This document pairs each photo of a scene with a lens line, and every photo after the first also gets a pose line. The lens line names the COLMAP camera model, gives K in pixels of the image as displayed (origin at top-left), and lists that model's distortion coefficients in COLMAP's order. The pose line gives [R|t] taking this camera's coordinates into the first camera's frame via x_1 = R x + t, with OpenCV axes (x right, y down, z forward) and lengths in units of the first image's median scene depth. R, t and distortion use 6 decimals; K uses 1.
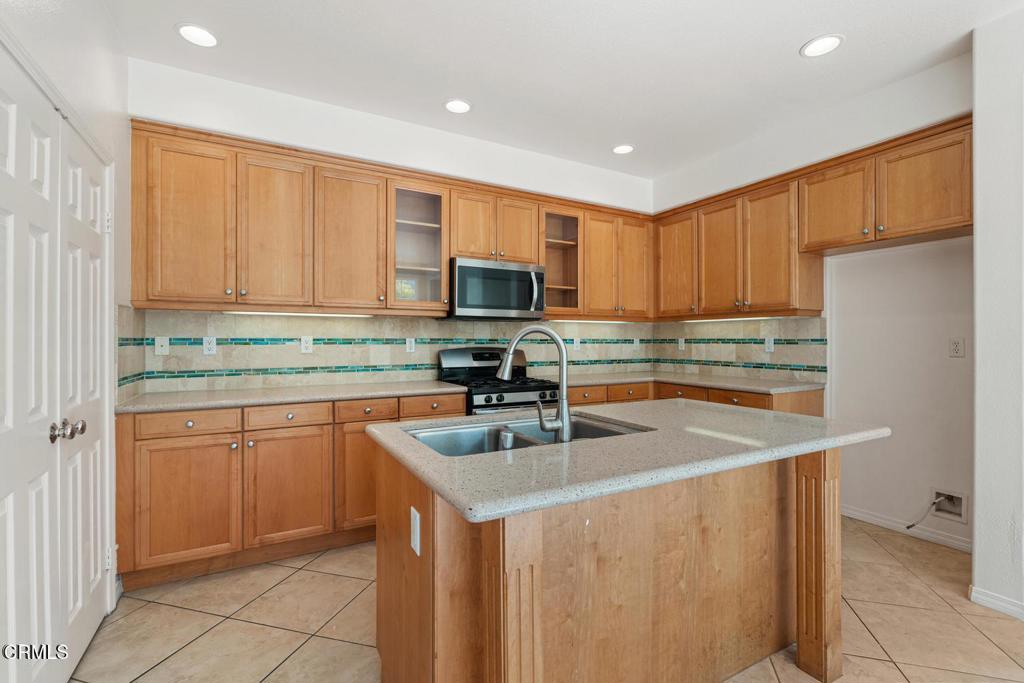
lens RADIAL K [[464.6, 0, 508.7], [0, 464.6, 344.3], [0, 0, 1]] dist [-0.005119, 0.000204]
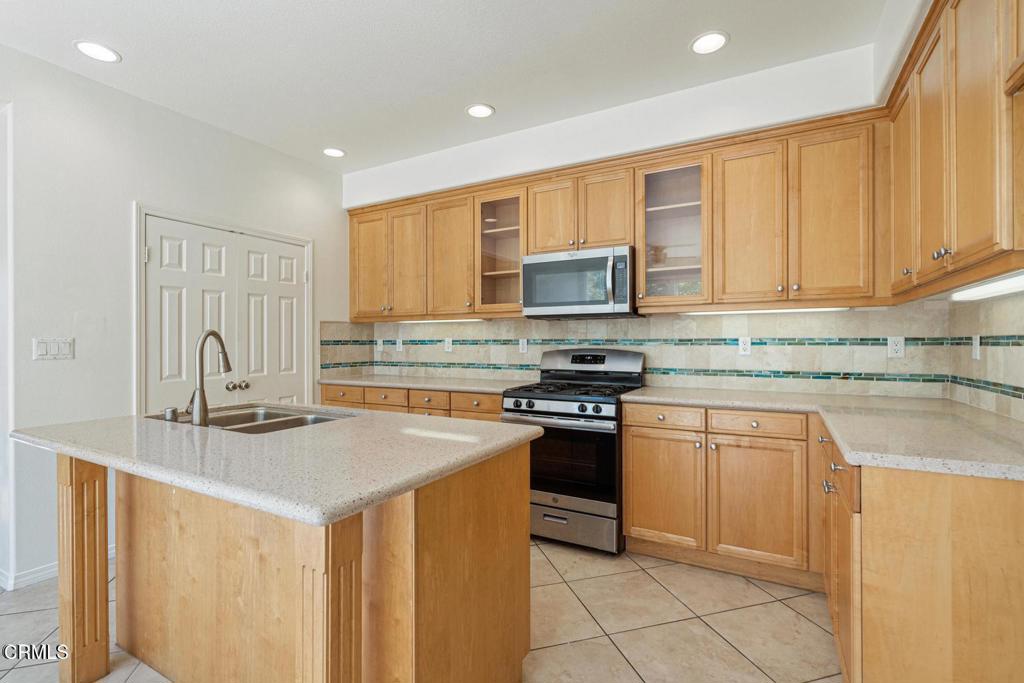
lens RADIAL K [[464.6, 0, 508.4], [0, 464.6, 338.9], [0, 0, 1]] dist [-0.005119, 0.000204]
pose [[0.525236, 0.002634, -0.850952, 0.652196], [0.006622, 0.999952, 0.007183, -0.021182], [0.850931, -0.009407, 0.525194, 0.431183]]
